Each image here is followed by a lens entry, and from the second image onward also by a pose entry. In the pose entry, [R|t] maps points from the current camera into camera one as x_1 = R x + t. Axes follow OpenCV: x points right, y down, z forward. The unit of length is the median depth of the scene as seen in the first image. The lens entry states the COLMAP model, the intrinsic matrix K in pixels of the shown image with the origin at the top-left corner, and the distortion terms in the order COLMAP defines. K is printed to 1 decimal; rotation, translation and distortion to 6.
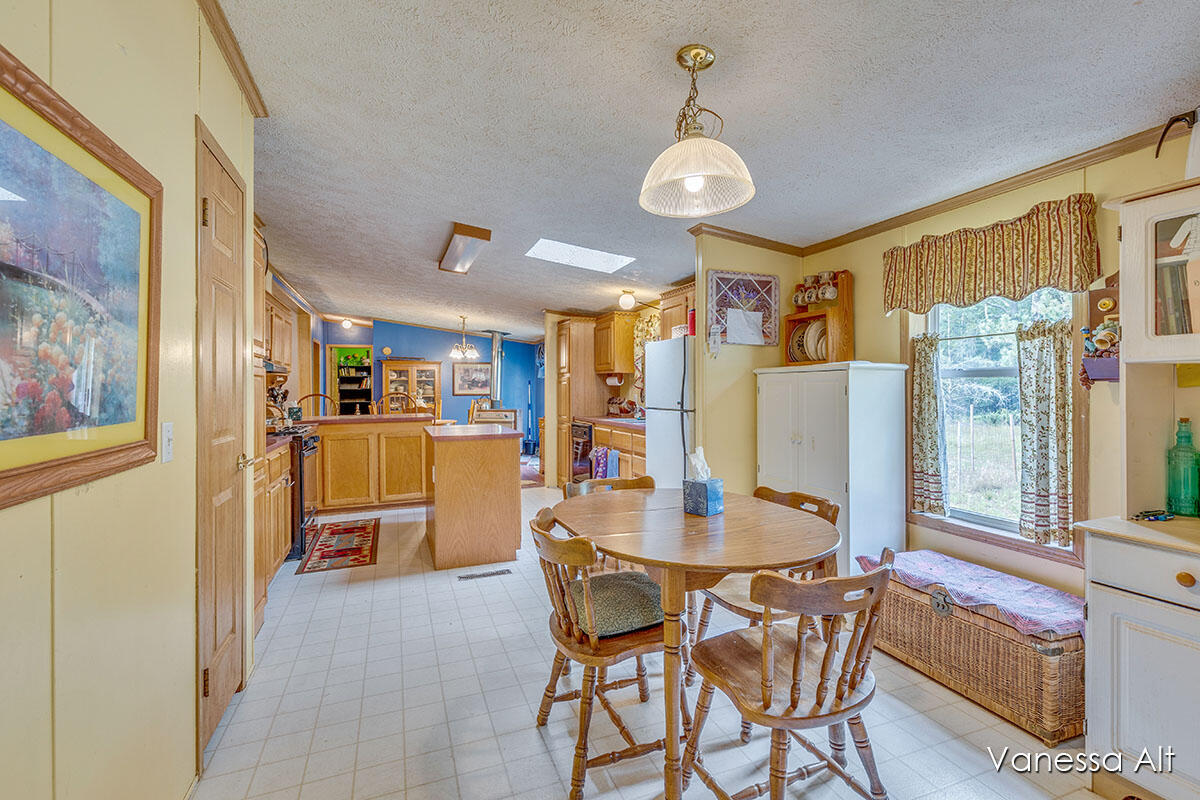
lens RADIAL K [[537.4, 0, 599.5], [0, 537.4, 378.1], [0, 0, 1]] dist [0.000910, 0.000062]
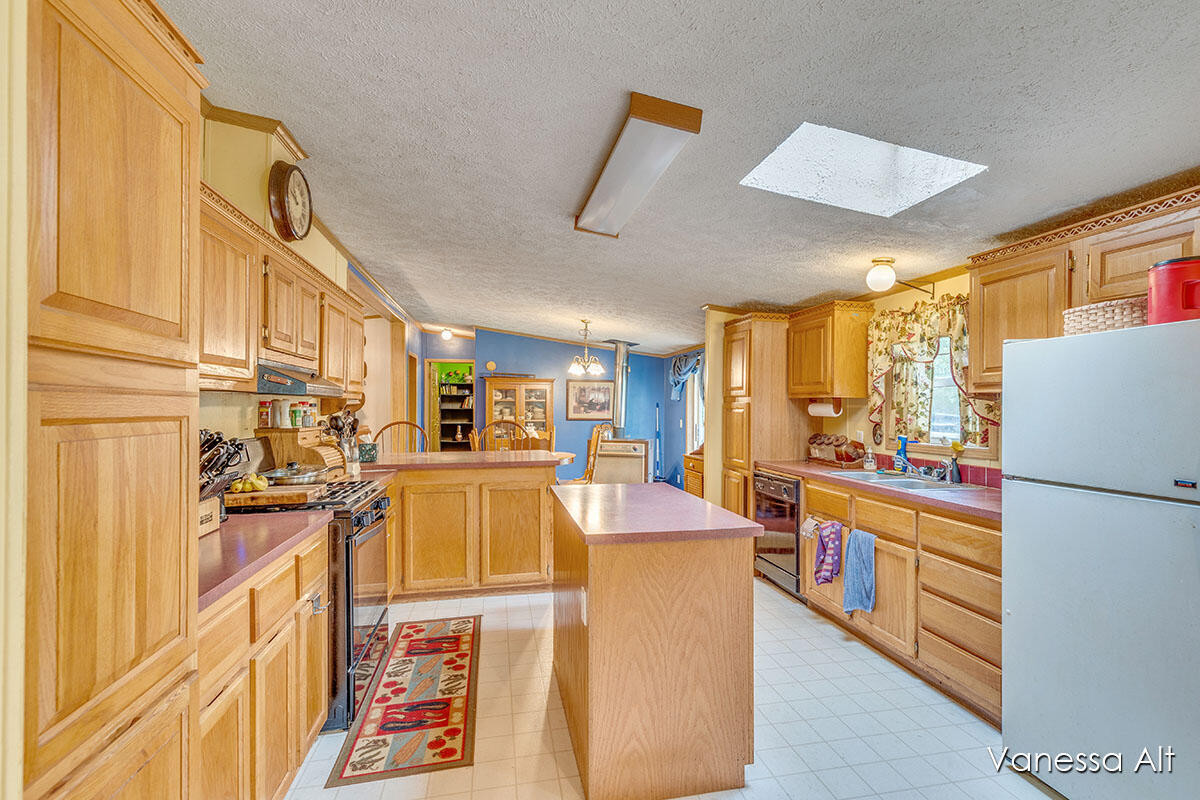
lens RADIAL K [[542.7, 0, 603.9], [0, 542.7, 397.5], [0, 0, 1]] dist [0.000311, -0.000127]
pose [[0.985886, 0.008881, -0.167182, -0.117291], [-0.008379, 0.999958, 0.003711, -0.009105], [0.167208, -0.002258, 0.985919, 0.286928]]
